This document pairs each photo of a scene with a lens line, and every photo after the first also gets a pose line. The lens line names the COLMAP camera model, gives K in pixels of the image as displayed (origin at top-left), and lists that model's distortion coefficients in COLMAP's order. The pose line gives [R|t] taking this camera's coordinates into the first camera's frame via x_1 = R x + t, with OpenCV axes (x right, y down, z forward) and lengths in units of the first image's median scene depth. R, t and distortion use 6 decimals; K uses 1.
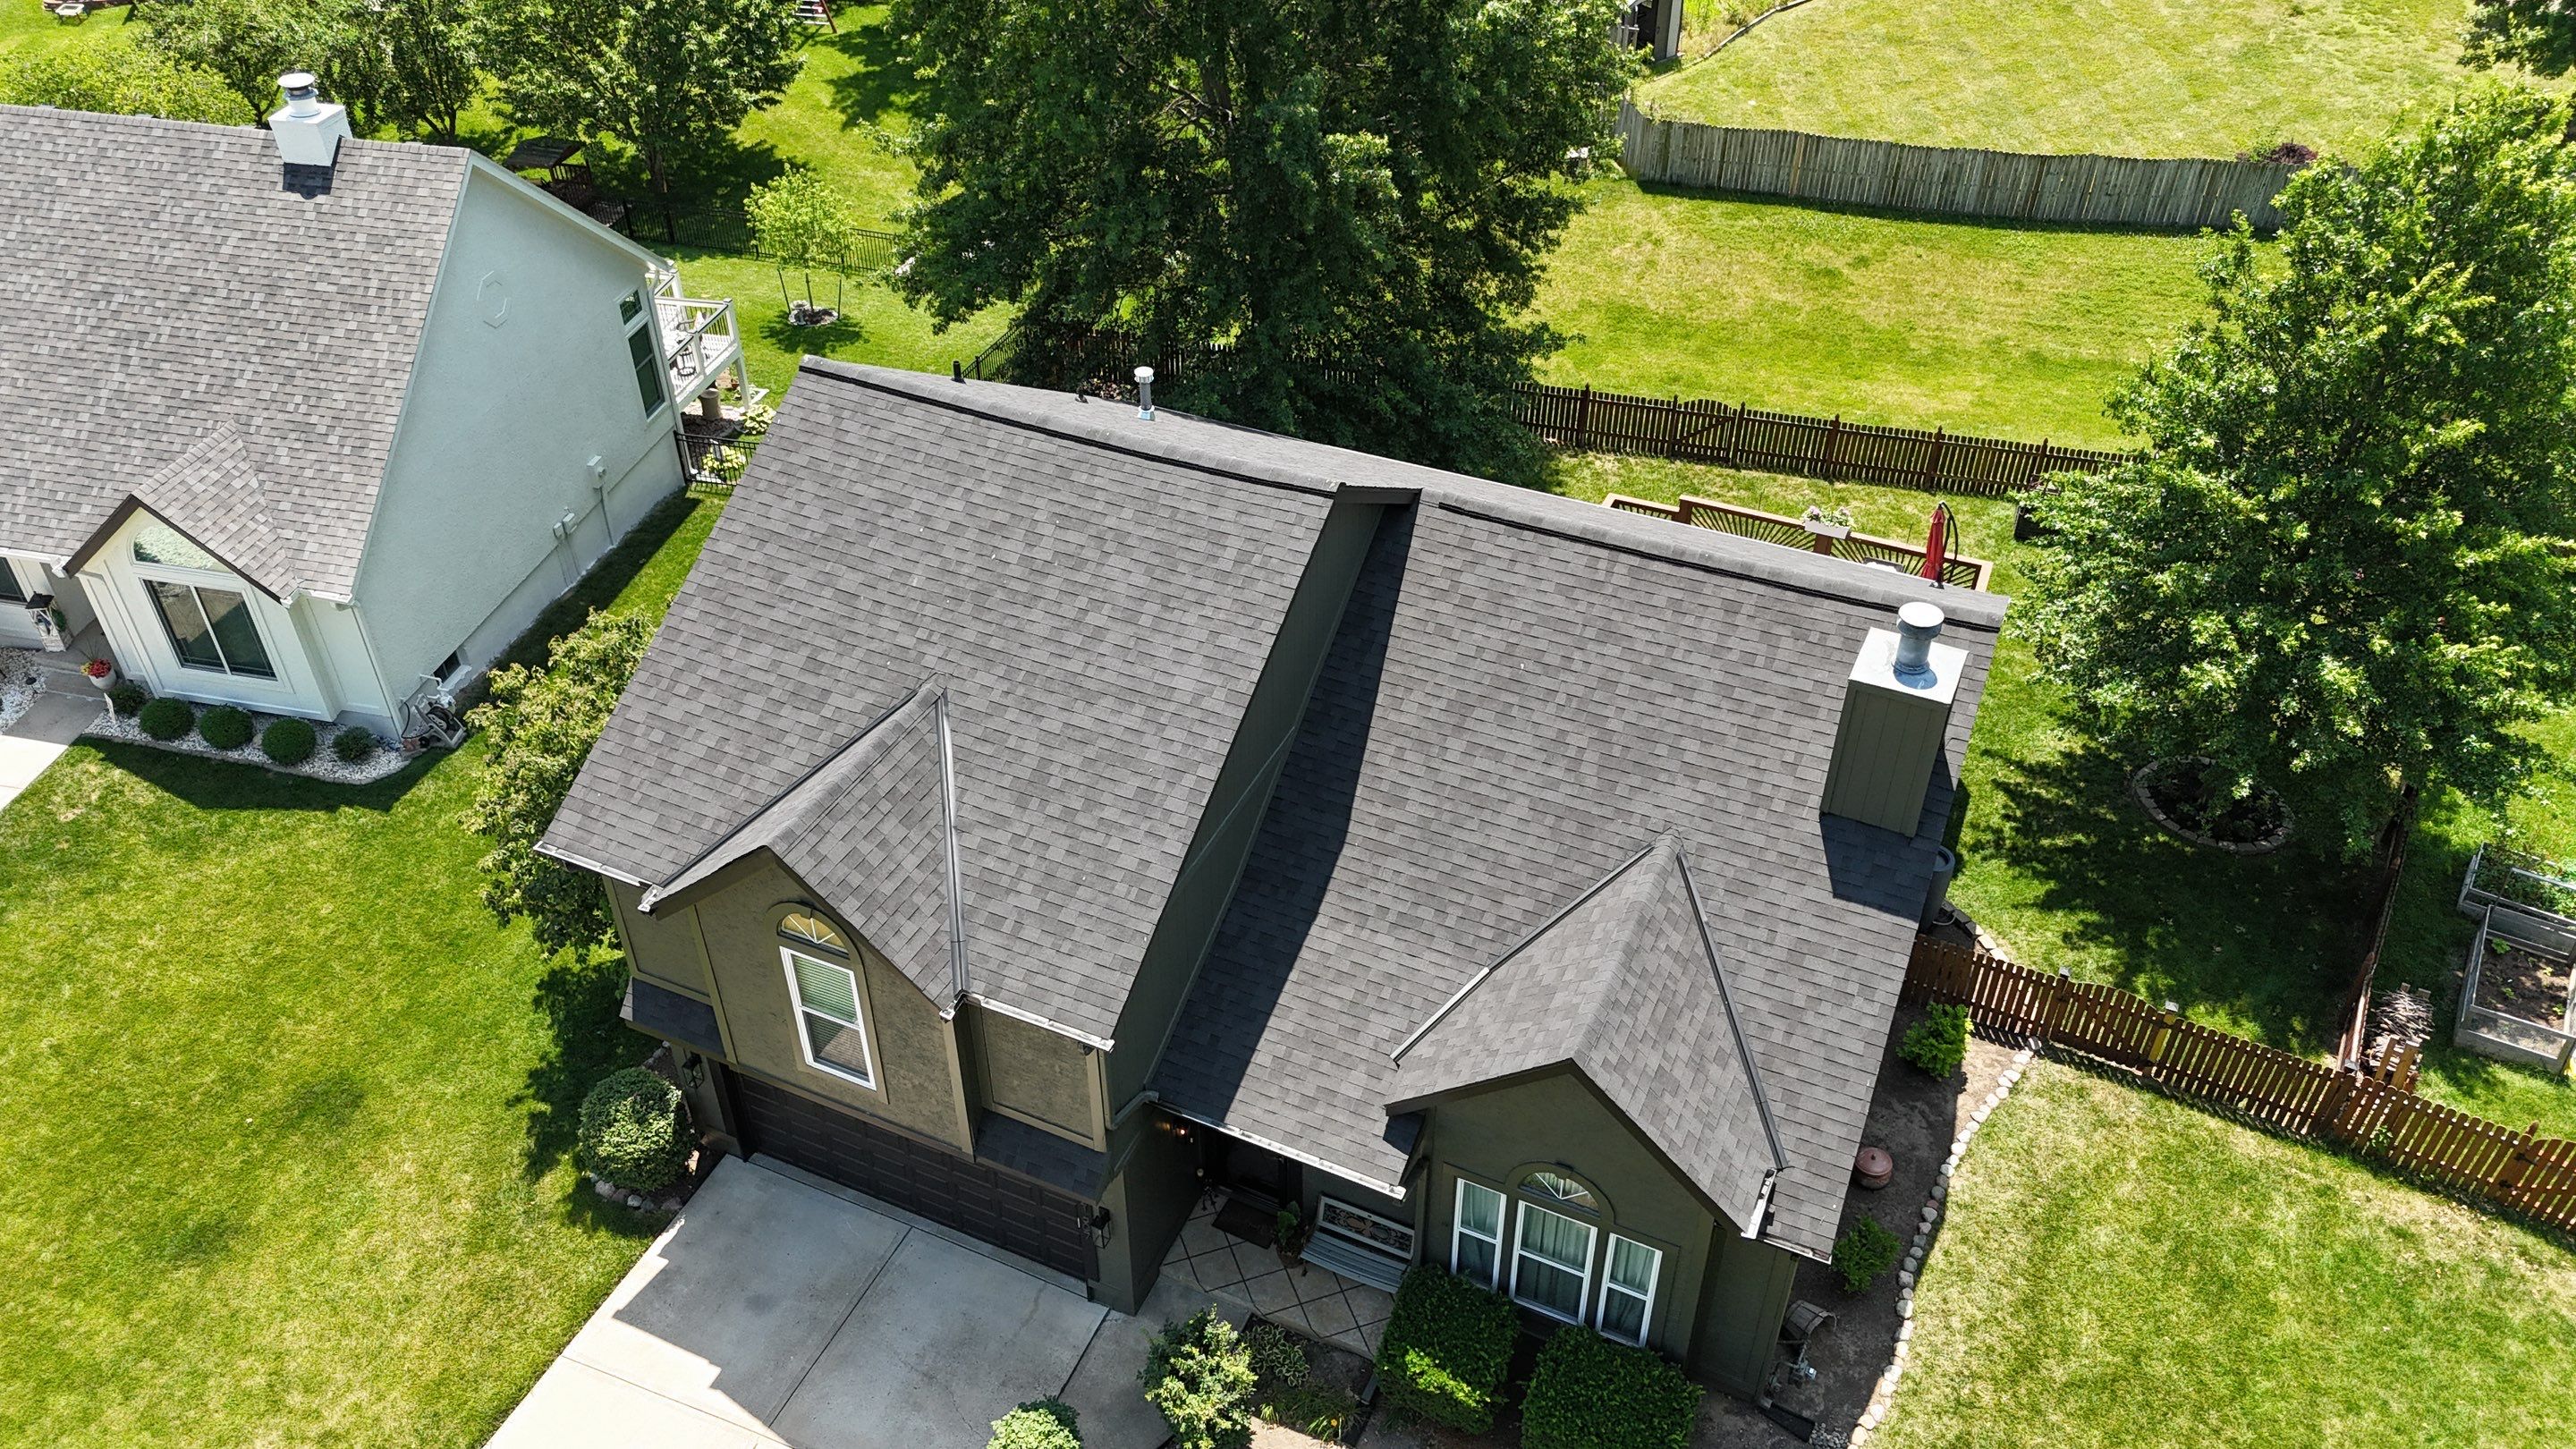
lens RADIAL K [[1895.1, 0, 1289.9], [0, 1895.1, 710.6], [0, 0, 1]] dist [0.058622, -0.047010]
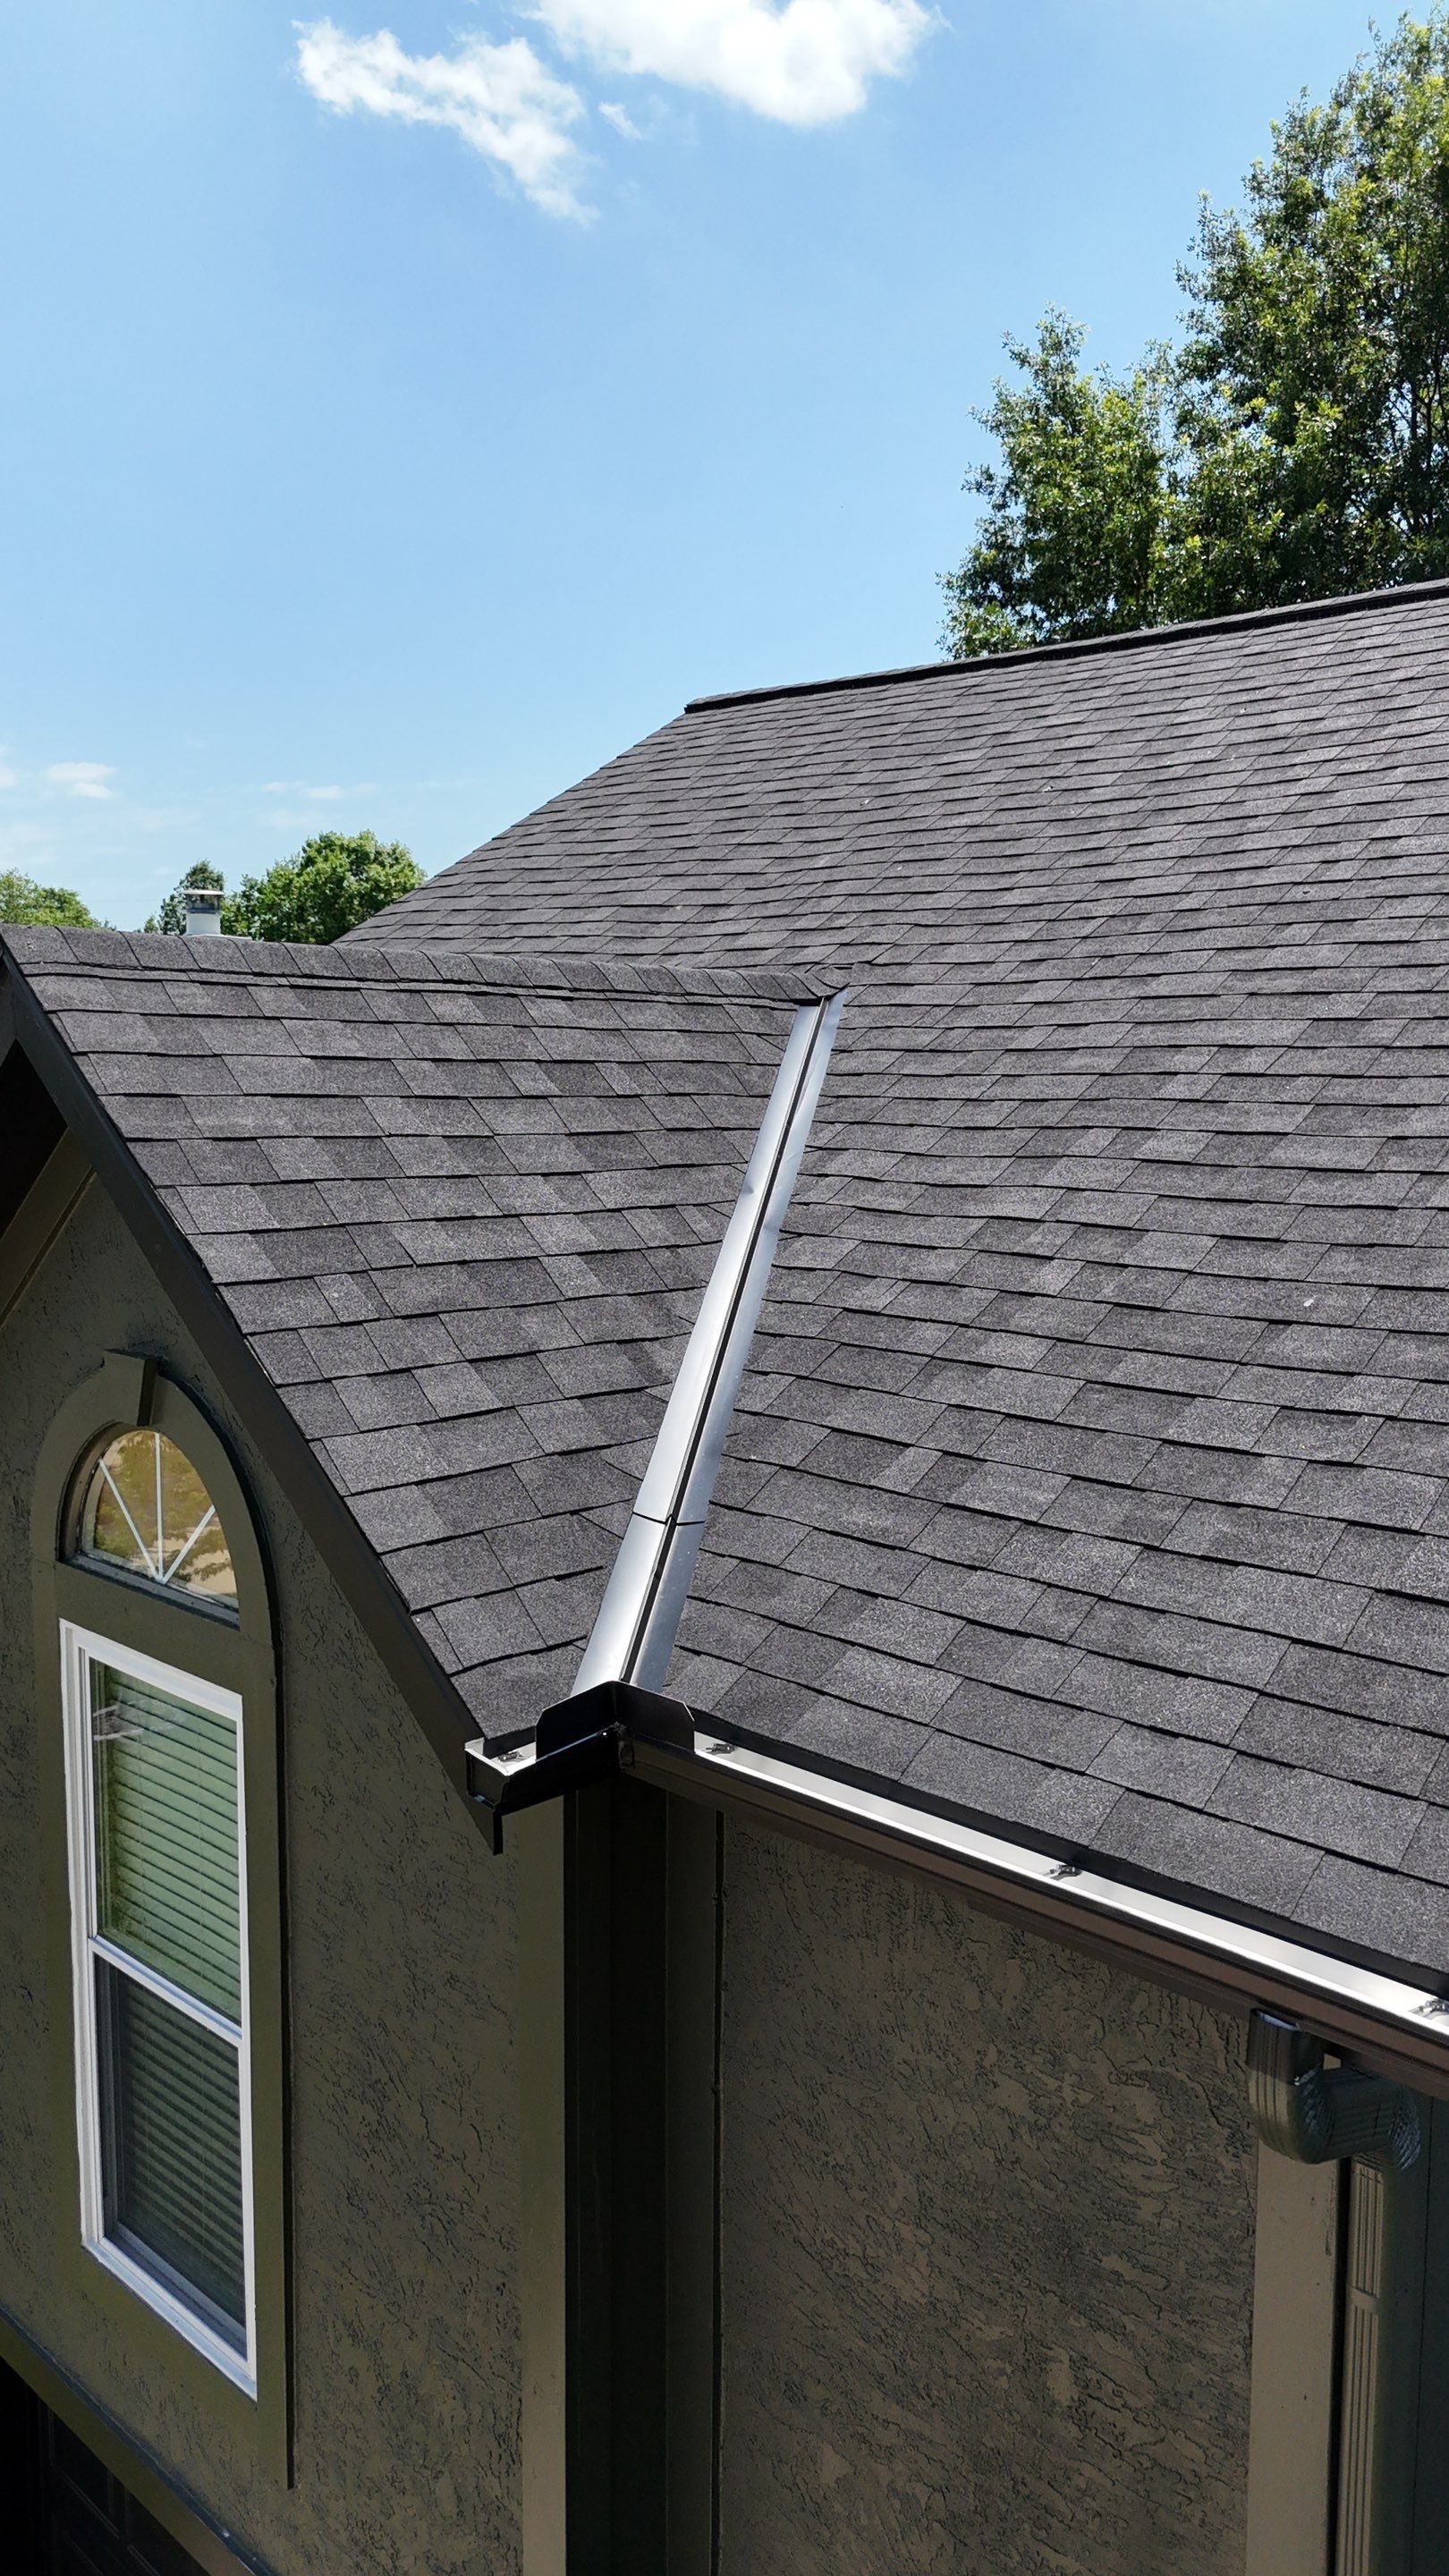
lens RADIAL K [[1895.1, 0, 705.5], [0, 1895.1, 1295.8], [0, 0, 1]] dist [0.058622, -0.047010]
pose [[0.939238, 0.050381, -0.339549, -0.087301], [-0.215419, 0.856650, -0.468769, 0.171665], [0.267258, 0.513431, 0.815452, 0.709746]]
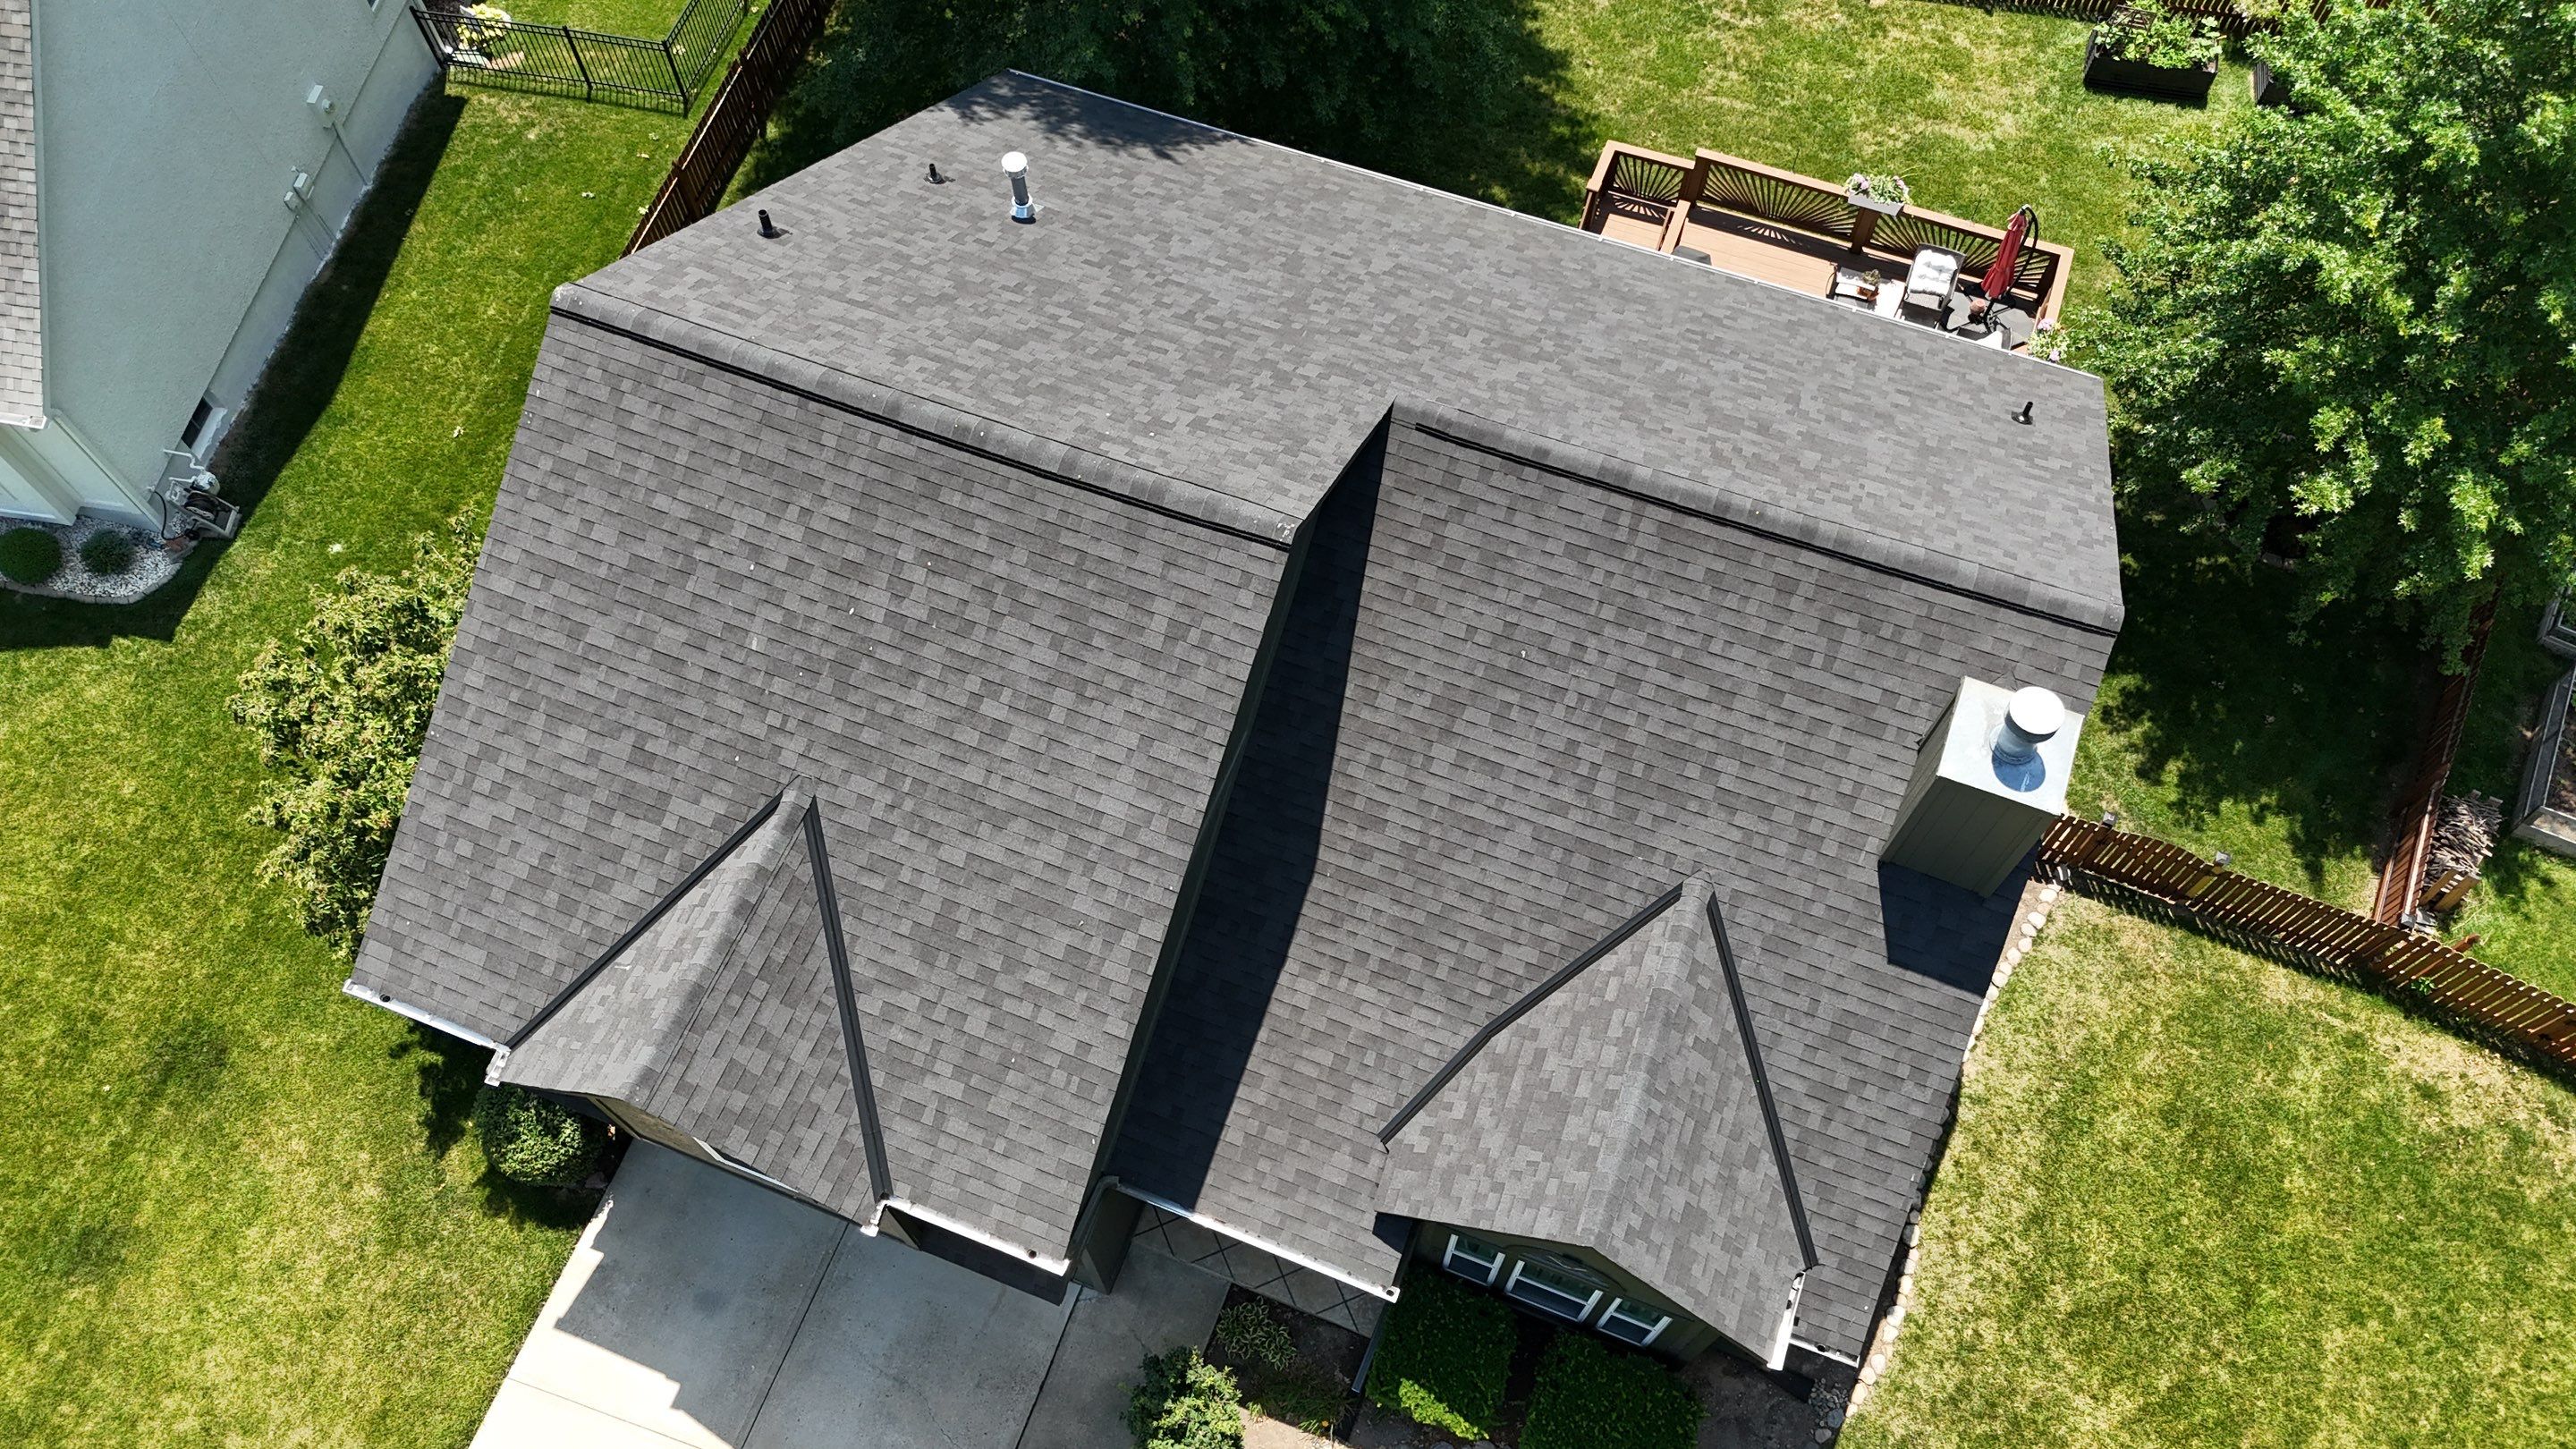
lens RADIAL K [[1895.1, 0, 1289.7], [0, 1895.1, 713.4], [0, 0, 1]] dist [0.058622, -0.047010]
pose [[0.998066, -0.056334, 0.026273, -0.000139], [0.040307, 0.908311, 0.416350, -0.343999], [-0.047319, -0.414486, 0.908825, 0.256223]]
